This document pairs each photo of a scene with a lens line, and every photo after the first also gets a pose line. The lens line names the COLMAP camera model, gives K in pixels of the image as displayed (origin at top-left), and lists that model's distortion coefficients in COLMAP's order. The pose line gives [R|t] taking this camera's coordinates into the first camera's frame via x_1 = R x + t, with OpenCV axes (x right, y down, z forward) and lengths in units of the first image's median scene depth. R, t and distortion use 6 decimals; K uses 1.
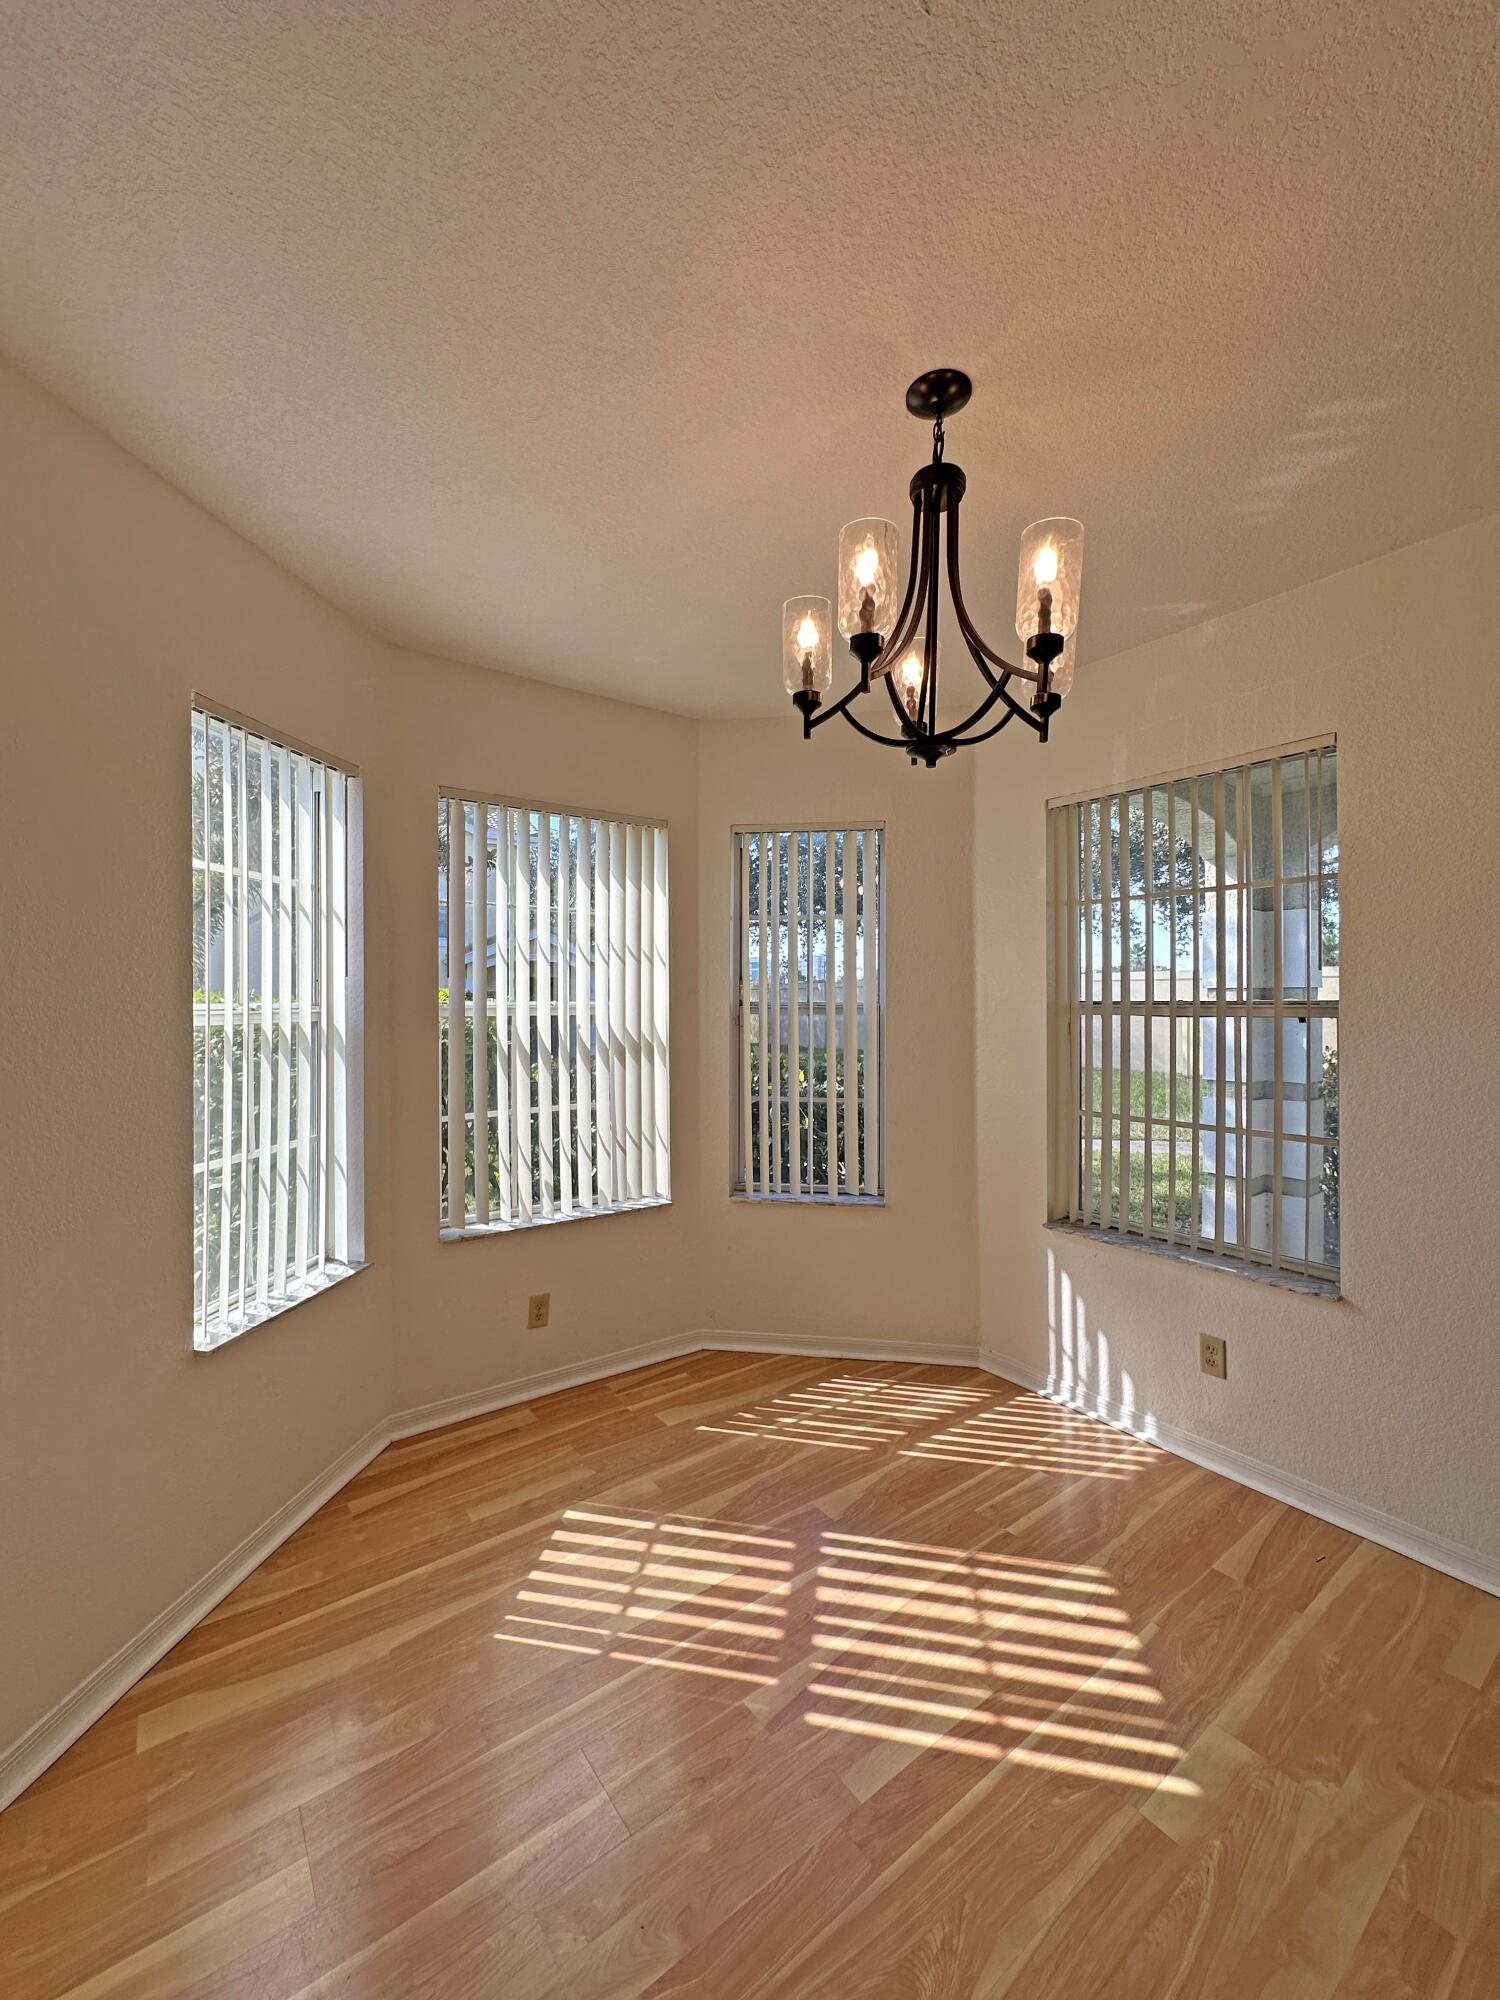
lens RADIAL K [[795.0, 0, 750.0], [0, 795.0, 1000.0], [0, 0, 1]] dist [-0.000217, -0.000189]
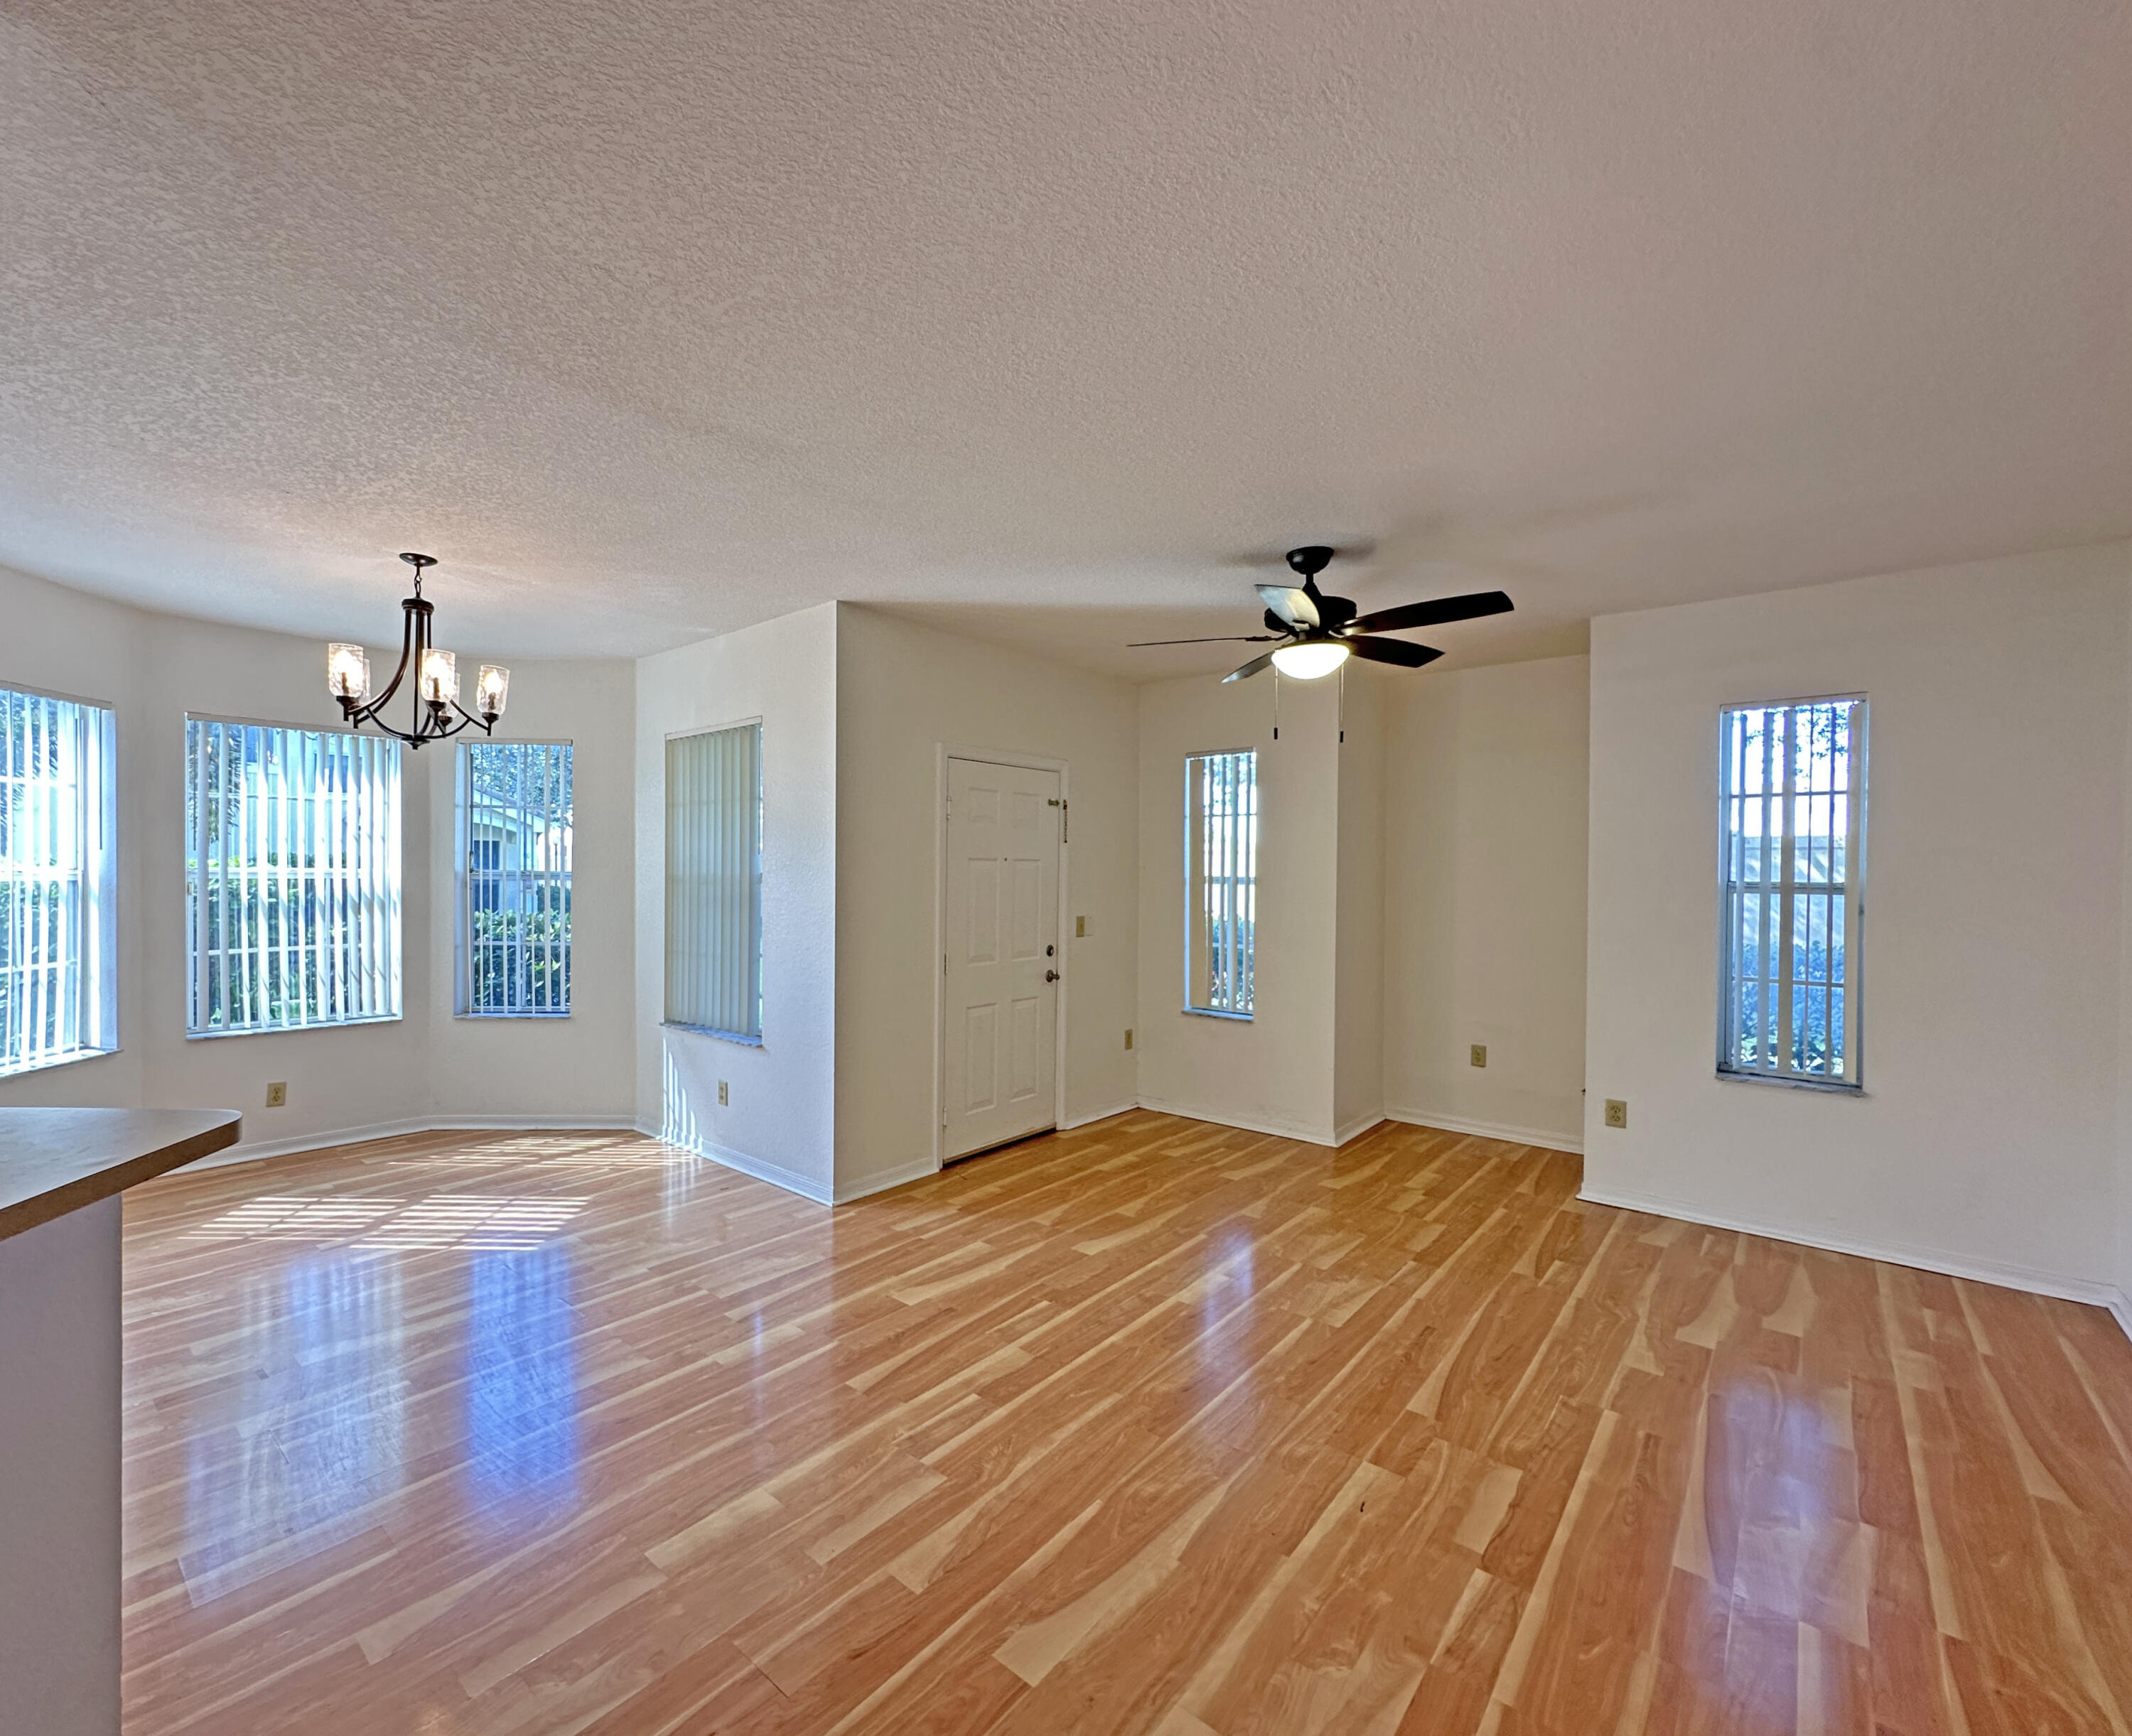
lens RADIAL K [[930.0, 0, 941.1], [0, 930.0, 876.9], [0, 0, 1]] dist [-0.017009, 0.026565]
pose [[0.984709, 0.003104, 0.174179, 0.650718], [-0.004592, 0.999956, 0.008143, -0.004826], [-0.174147, -0.008818, 0.984680, -0.868186]]
